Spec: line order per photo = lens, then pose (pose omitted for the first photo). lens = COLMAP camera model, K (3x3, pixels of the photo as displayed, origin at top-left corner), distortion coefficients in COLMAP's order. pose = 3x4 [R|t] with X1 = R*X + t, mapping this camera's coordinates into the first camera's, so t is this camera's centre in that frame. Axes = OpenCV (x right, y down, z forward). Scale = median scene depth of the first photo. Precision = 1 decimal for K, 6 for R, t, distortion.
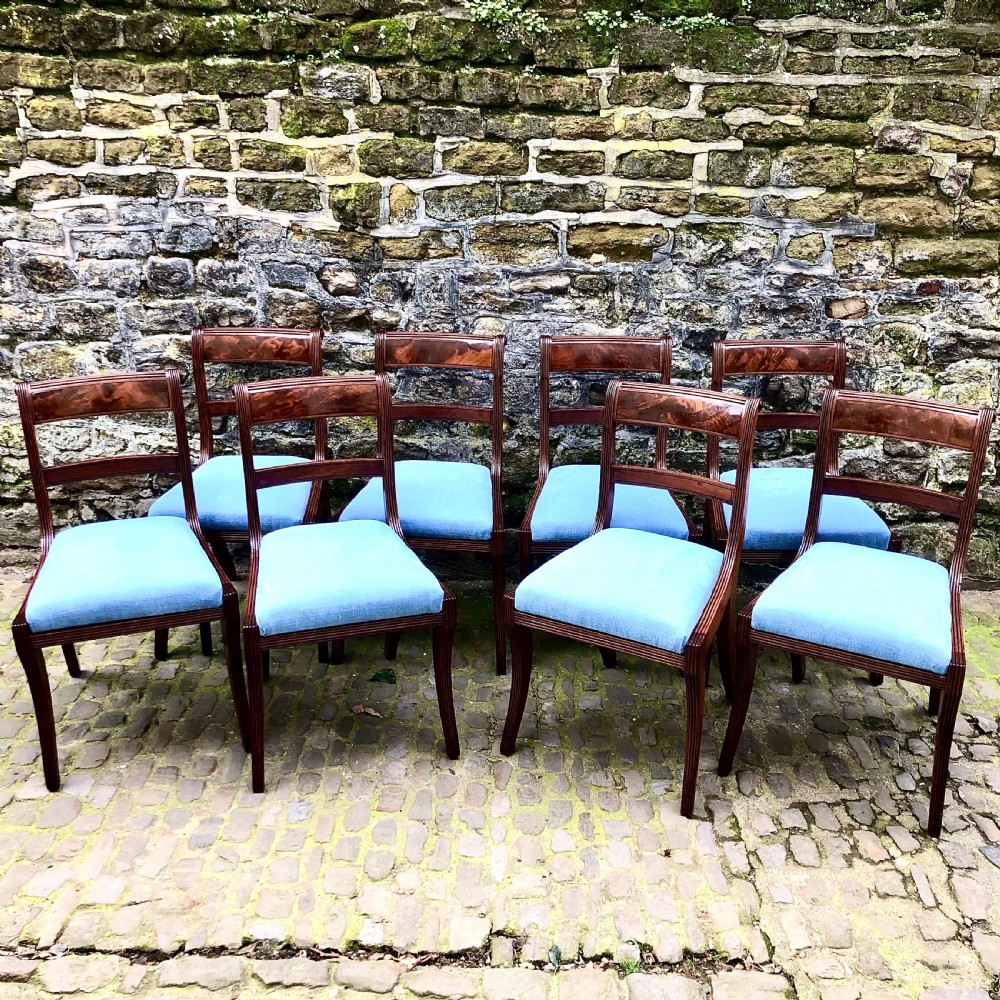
lens RADIAL K [[1106.6, 0, 508.7], [0, 1106.6, 506.2], [0, 0, 1]] dist [0.014507, 0.000000]
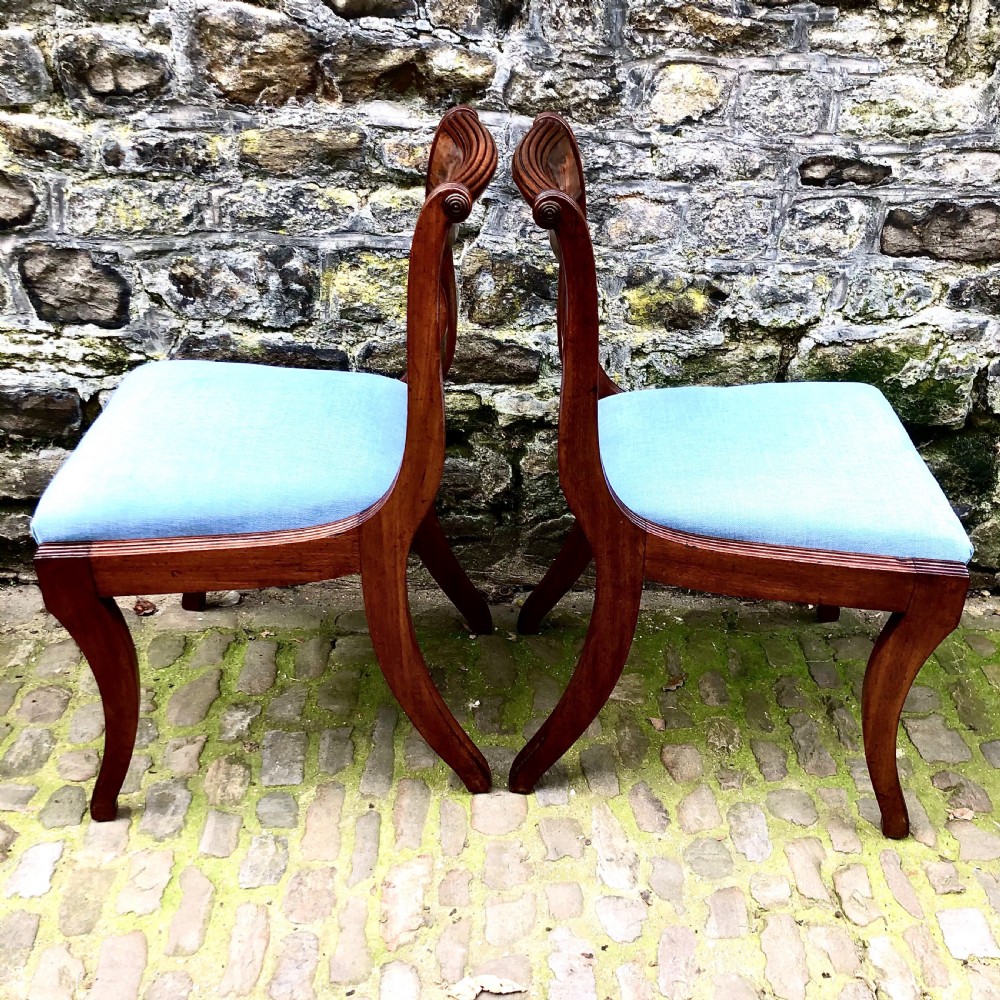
lens RADIAL K [[1106.6, 0, 513.6], [0, 1106.6, 510.5], [0, 0, 1]] dist [0.014507, 0.000000]
pose [[0.998611, -0.026811, 0.045349, -0.117539], [0.018890, 0.985800, 0.166859, -0.068237], [-0.049179, -0.165771, 0.984937, 0.530011]]
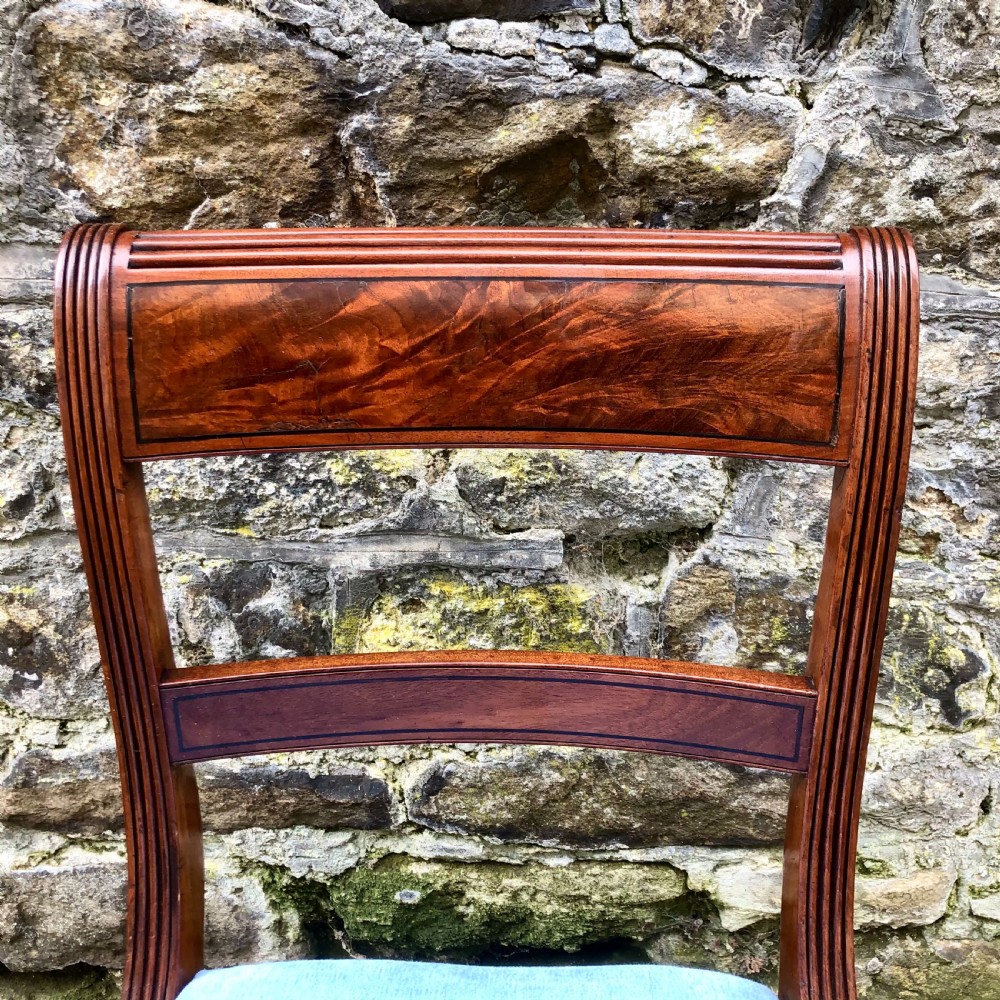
lens RADIAL K [[1106.6, 0, 508.9], [0, 1106.6, 495.6], [0, 0, 1]] dist [0.014507, 0.000000]
pose [[0.999207, -0.021872, 0.033268, -0.152277], [0.020954, 0.999396, 0.027712, -0.122565], [-0.033854, -0.026992, 0.999062, 0.837050]]
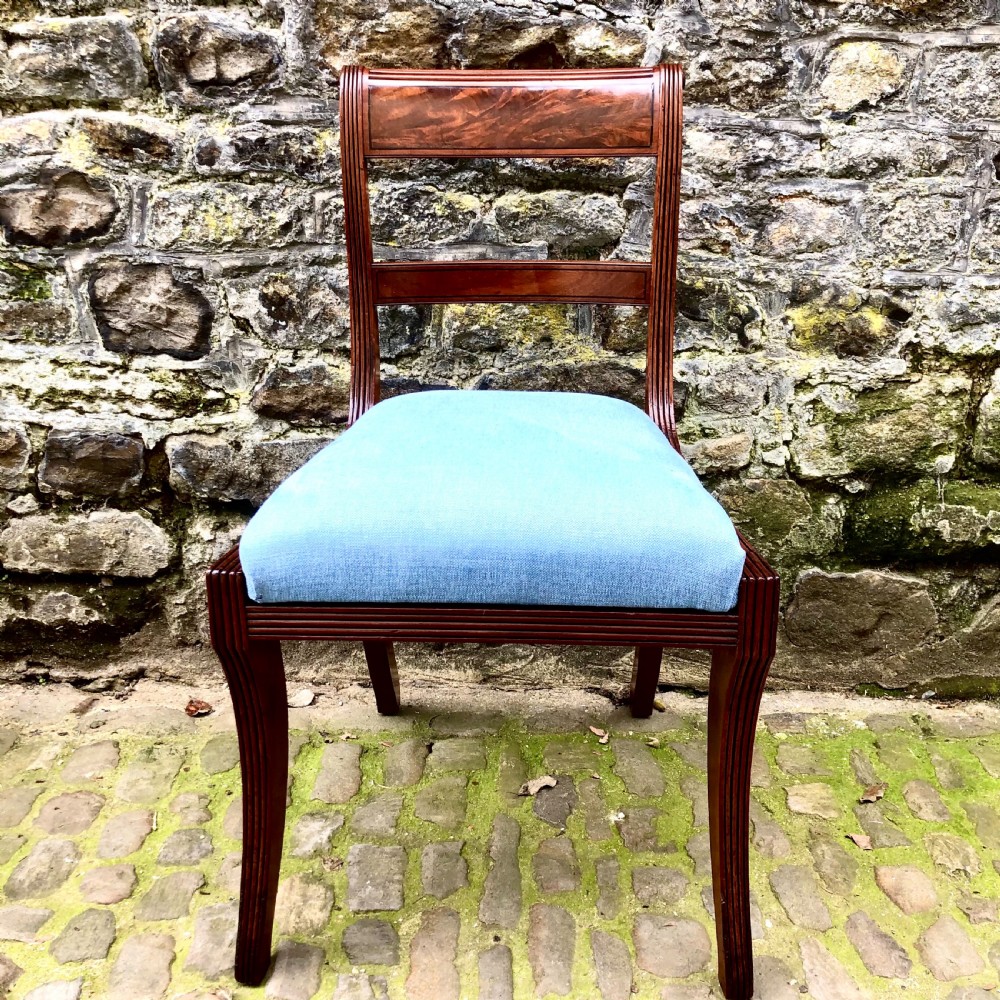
lens RADIAL K [[1106.6, 0, 509.8], [0, 1106.6, 487.6], [0, 0, 1]] dist [0.014507, 0.000000]
pose [[0.999575, -0.017945, 0.022964, -0.161446], [0.019352, 0.997851, -0.062599, 0.013806], [-0.021791, 0.063017, 0.997775, 0.619943]]
